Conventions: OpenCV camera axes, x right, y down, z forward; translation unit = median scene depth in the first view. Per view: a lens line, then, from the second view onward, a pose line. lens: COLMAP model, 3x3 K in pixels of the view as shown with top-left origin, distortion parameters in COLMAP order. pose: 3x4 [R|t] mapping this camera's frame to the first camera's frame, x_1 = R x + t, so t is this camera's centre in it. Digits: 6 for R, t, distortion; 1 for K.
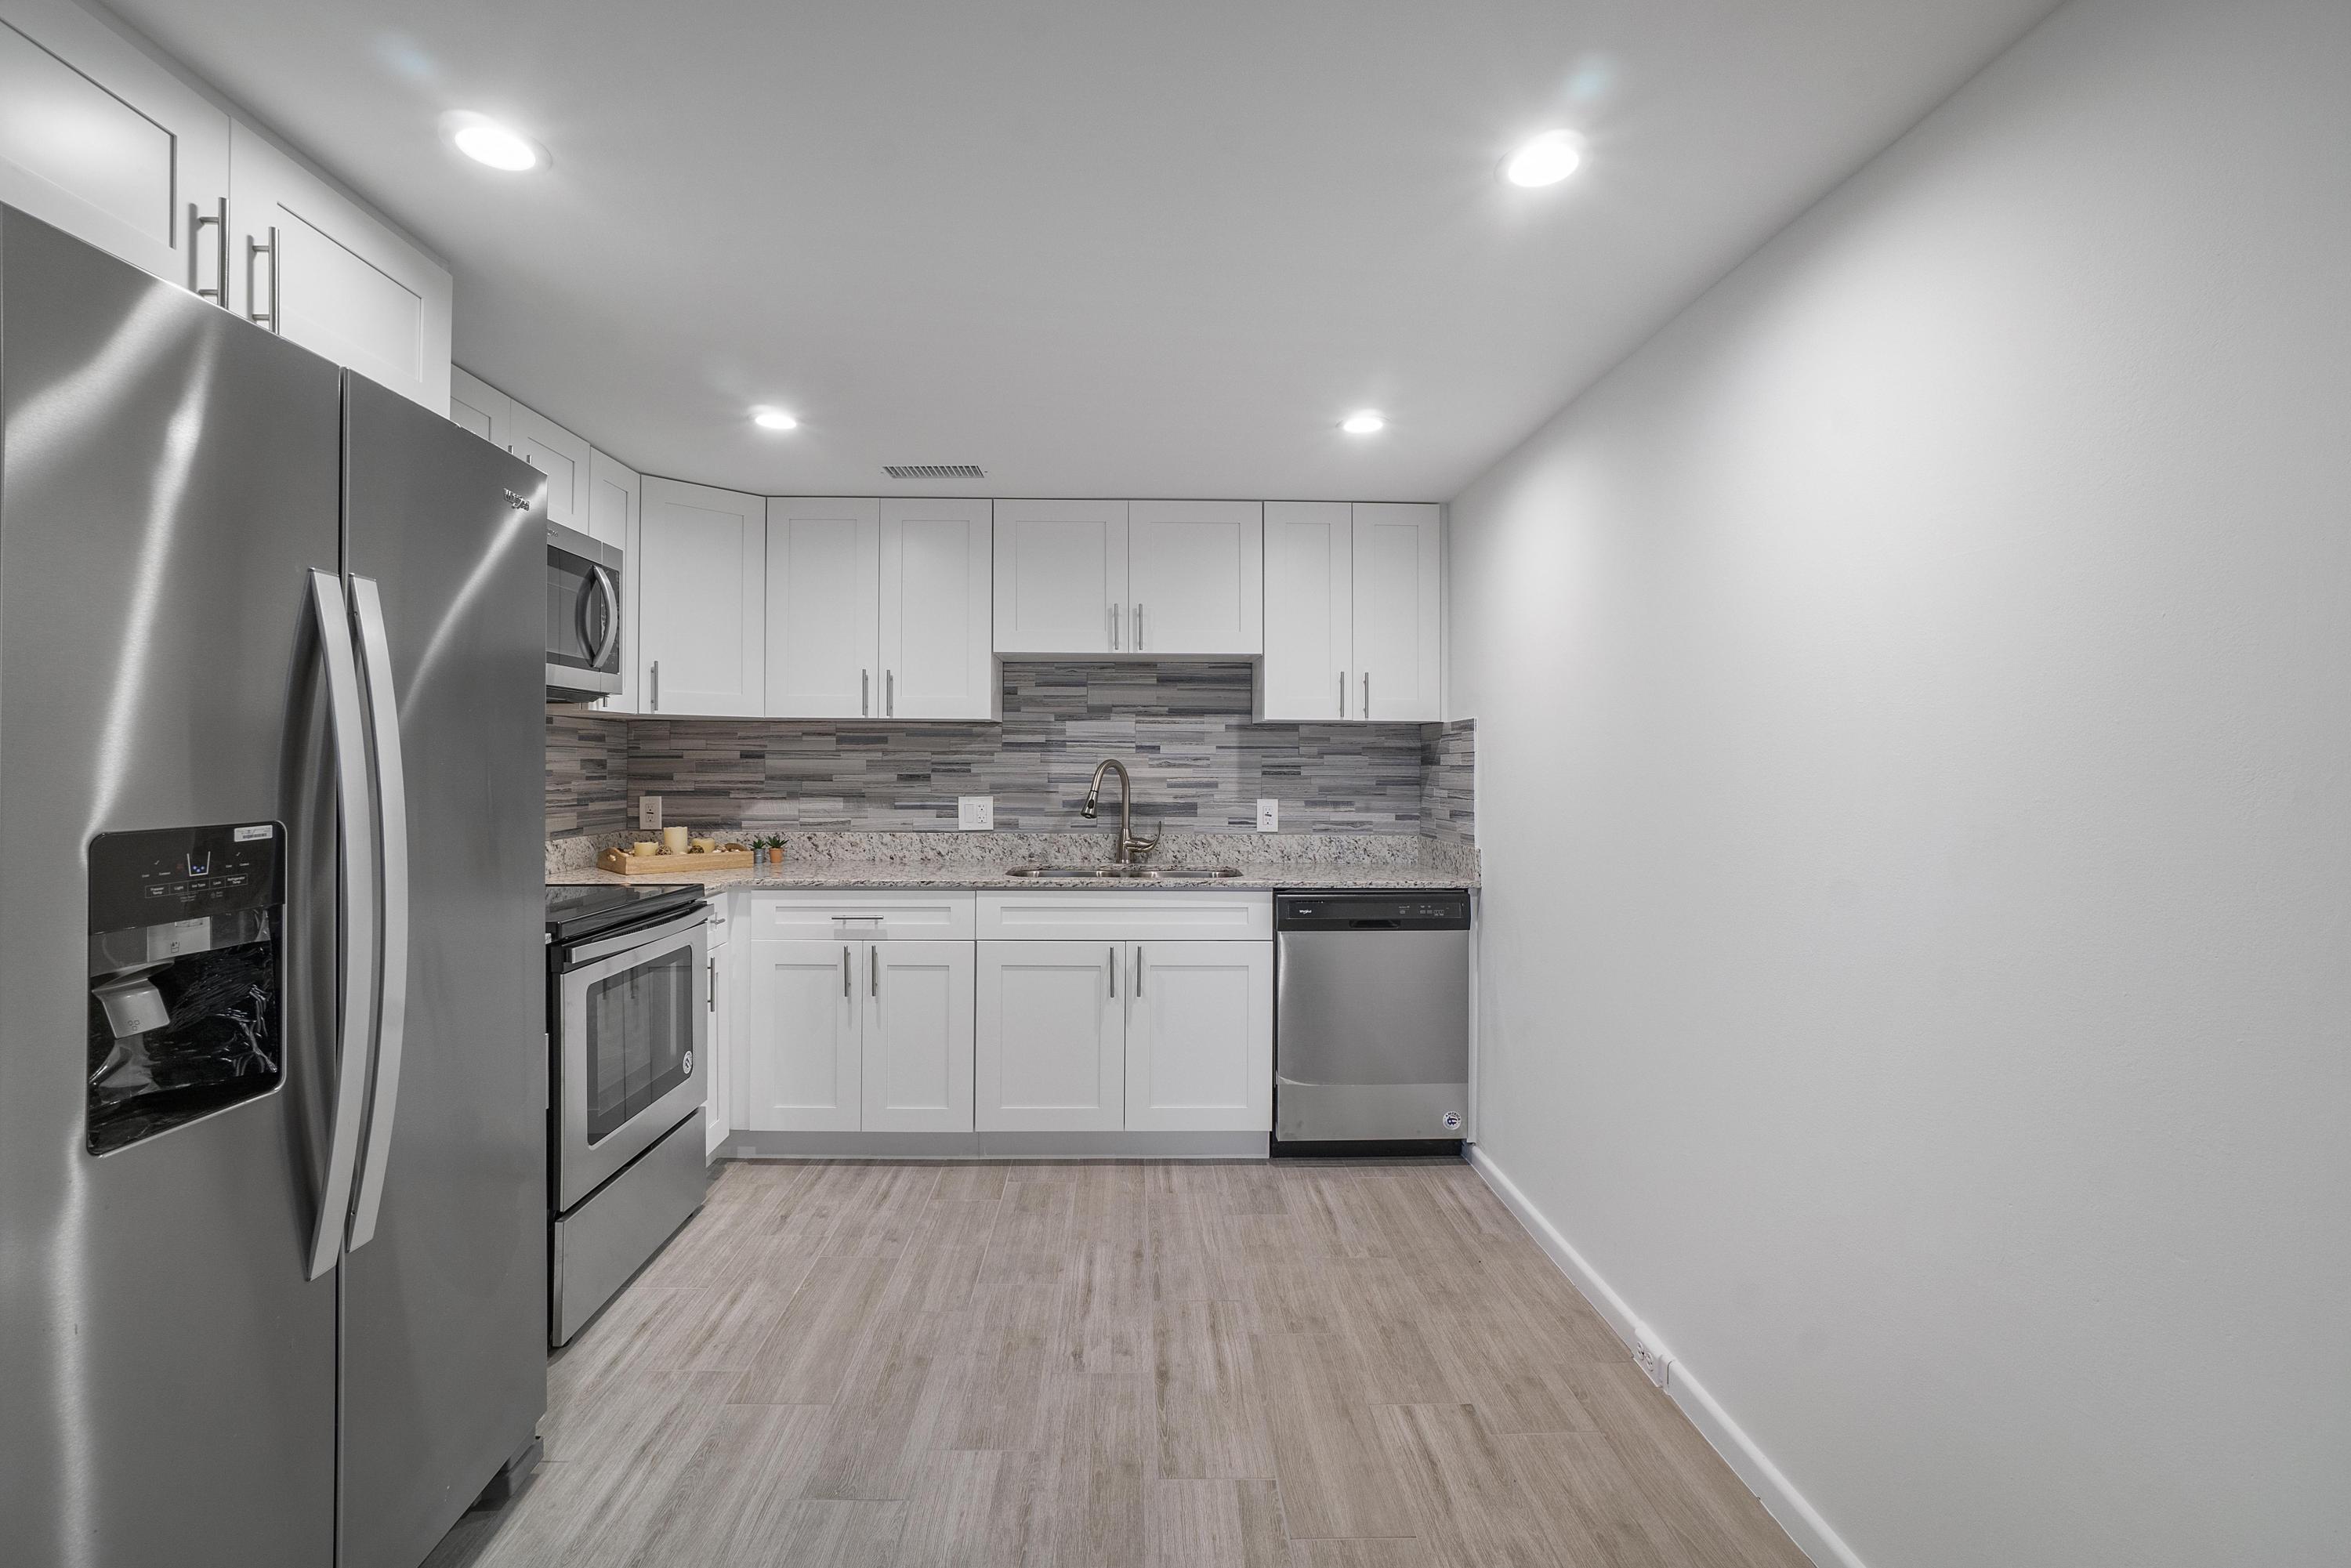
lens RADIAL K [[1020.6, 0, 1167.0], [0, 1020.6, 755.6], [0, 0, 1]] dist [-0.024786, 0.000551]
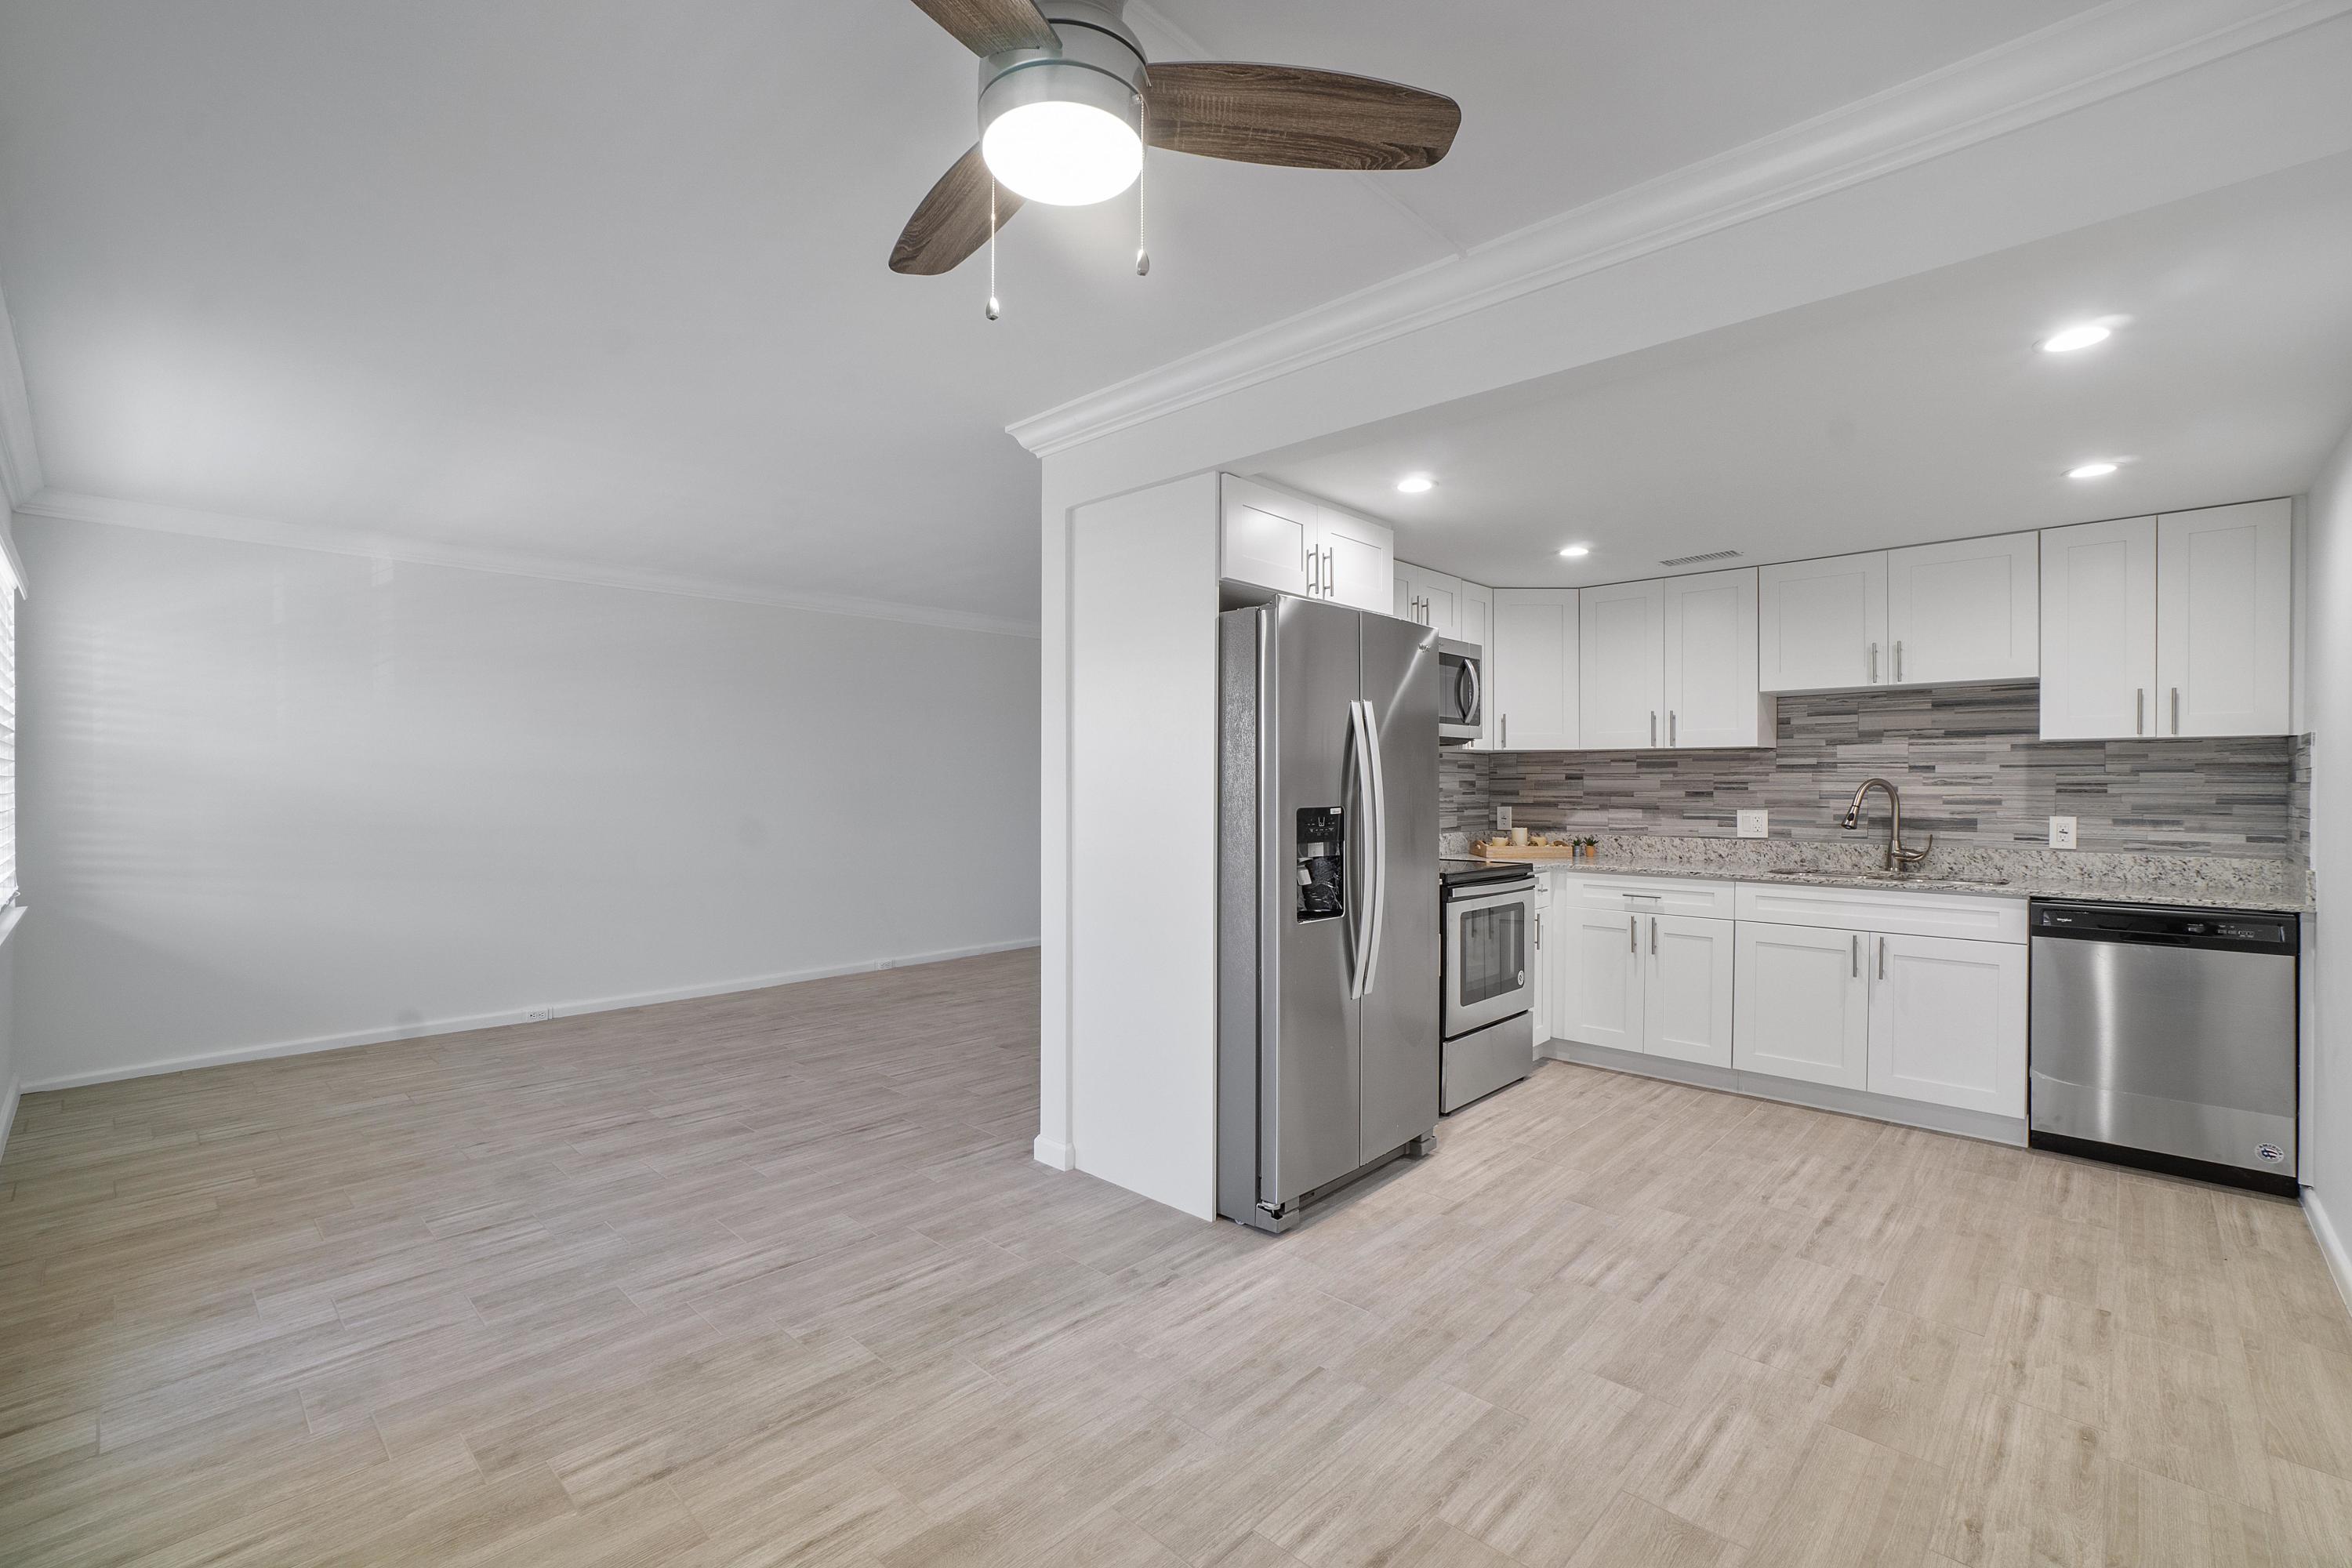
lens RADIAL K [[1049.9, 0, 1187.5], [0, 1049.9, 789.1], [0, 0, 1]] dist [-0.043724, 0.023942]
pose [[0.707111, 0.000444, -0.707102, 0.218377], [0.008741, 0.999918, 0.009370, -0.001917], [0.707048, -0.012806, 0.707049, -0.358369]]
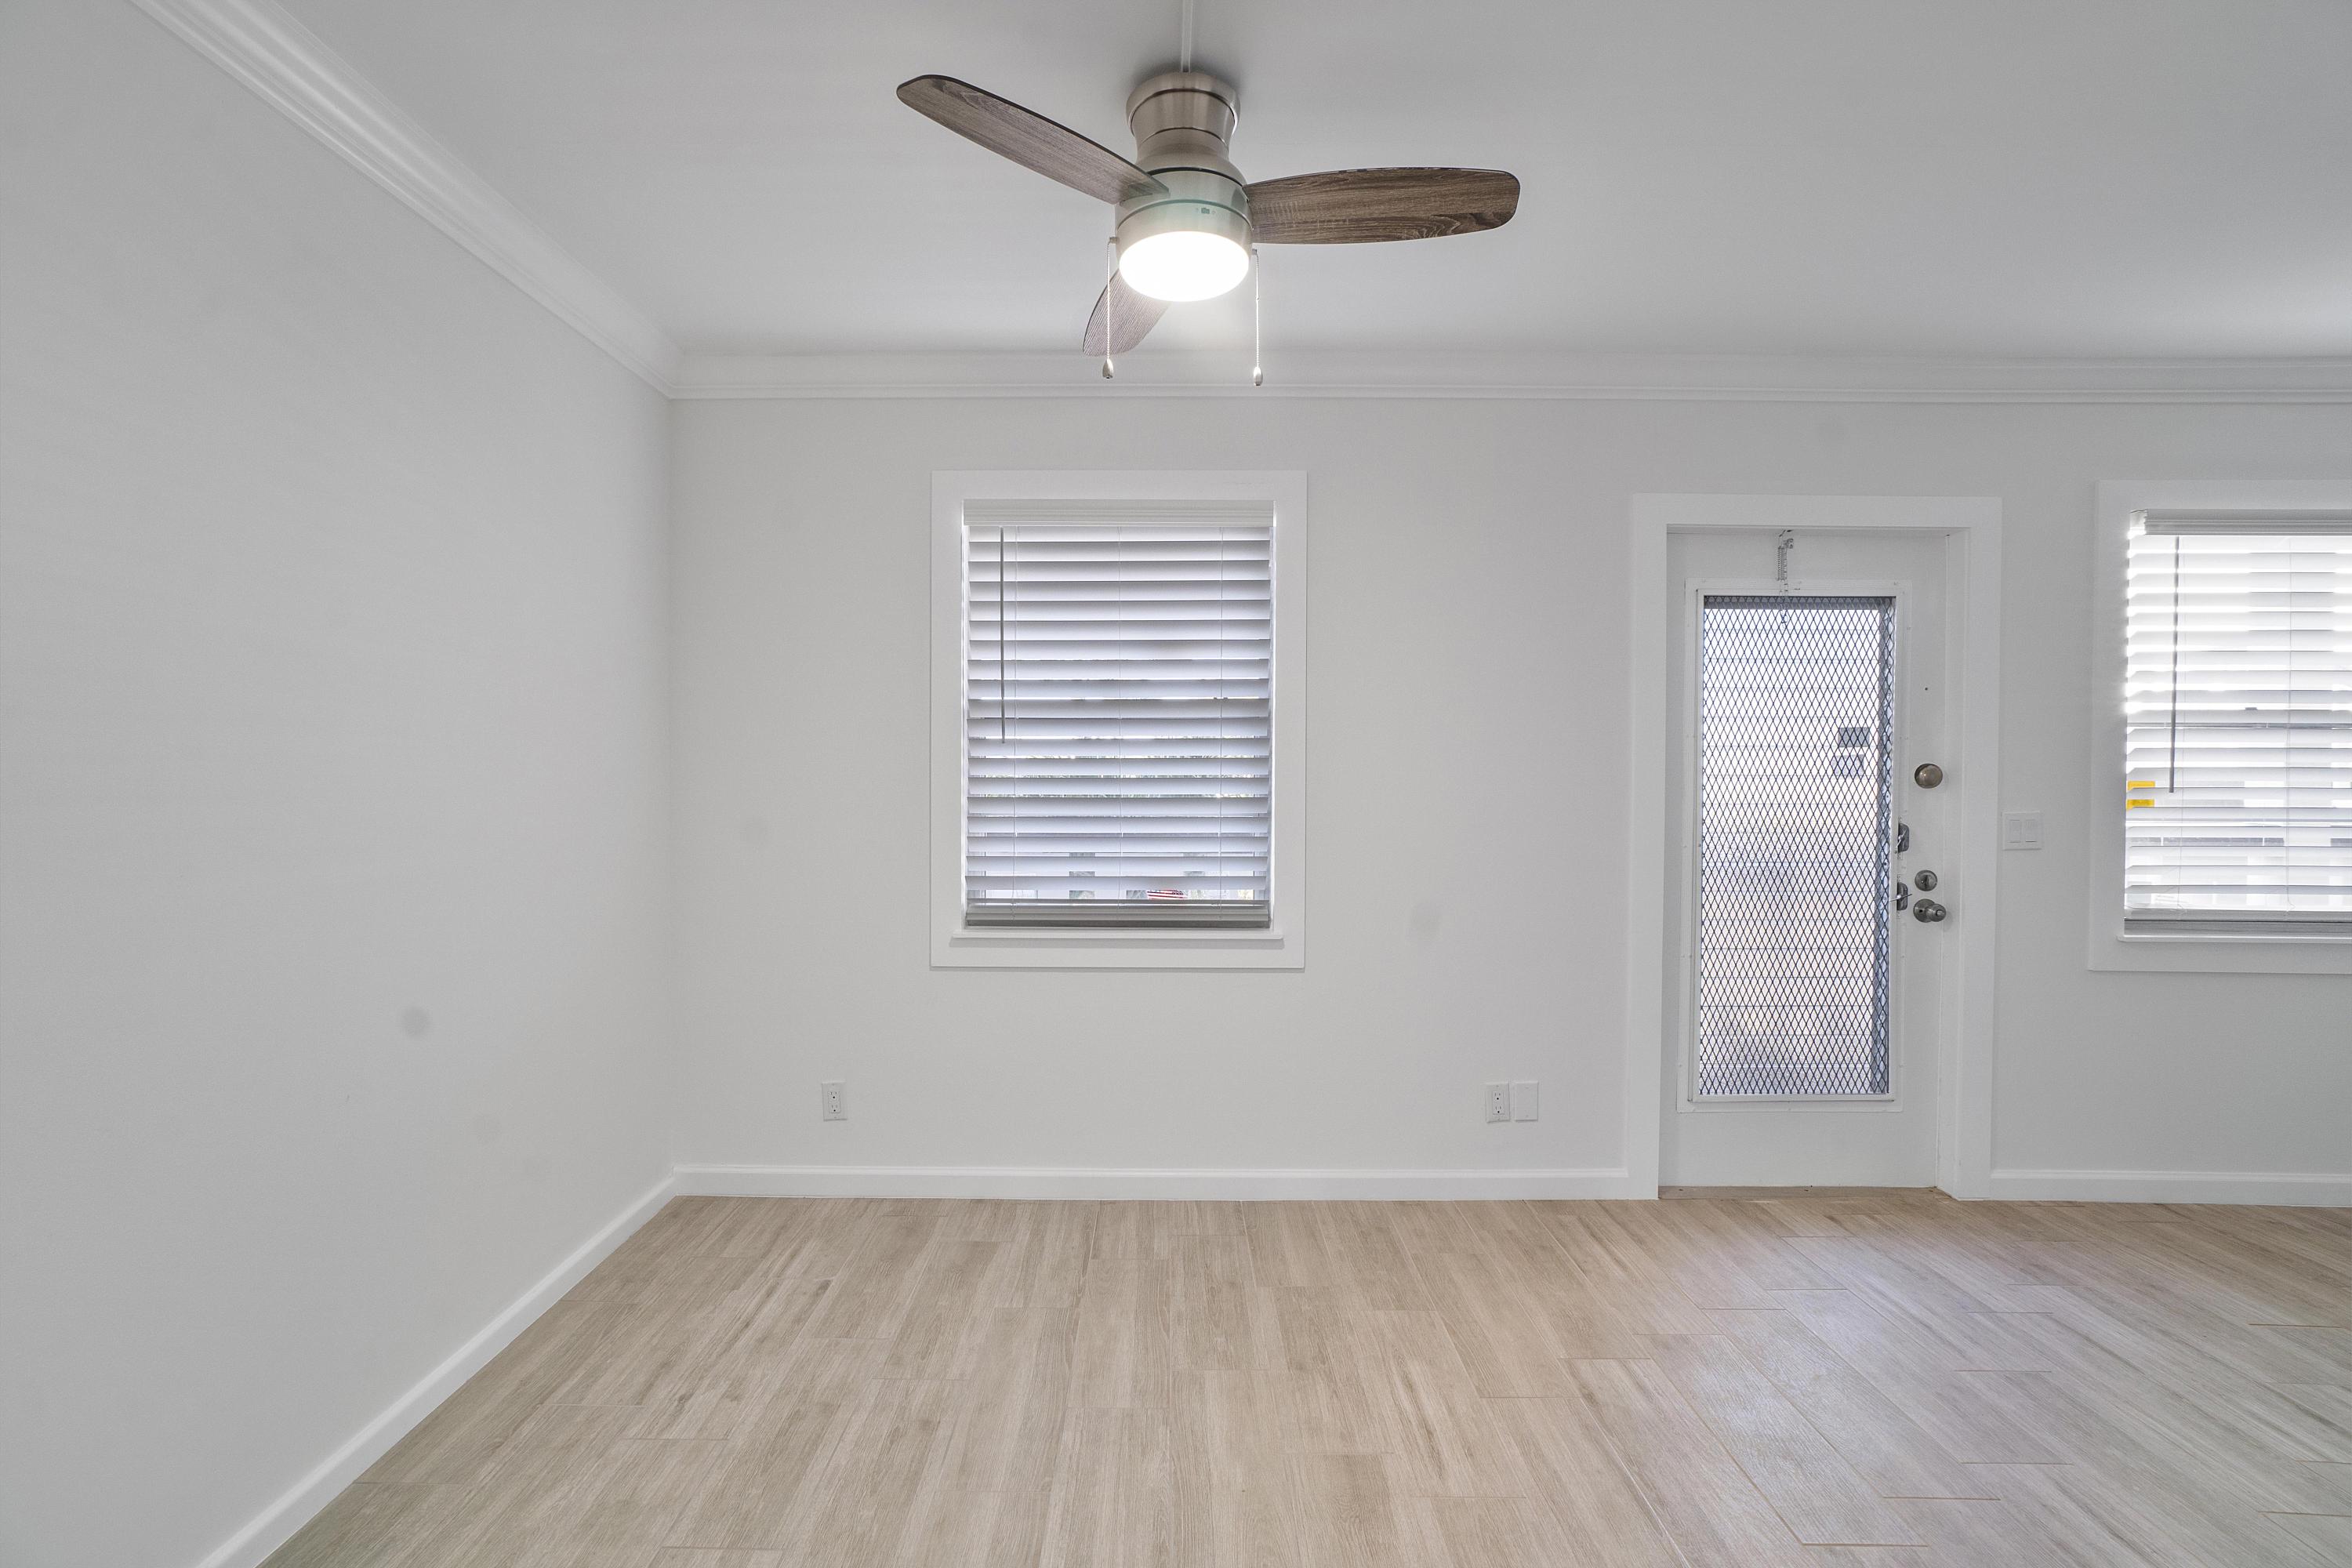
lens RADIAL K [[1016.1, 0, 1162.9], [0, 1016.1, 789.6], [0, 0, 1]] dist [-0.043194, 0.021024]
pose [[-0.999087, -0.014643, 0.040130, -0.114617], [-0.013956, 0.999752, 0.017329, -0.005017], [-0.040374, 0.016754, -0.999044, 0.390949]]
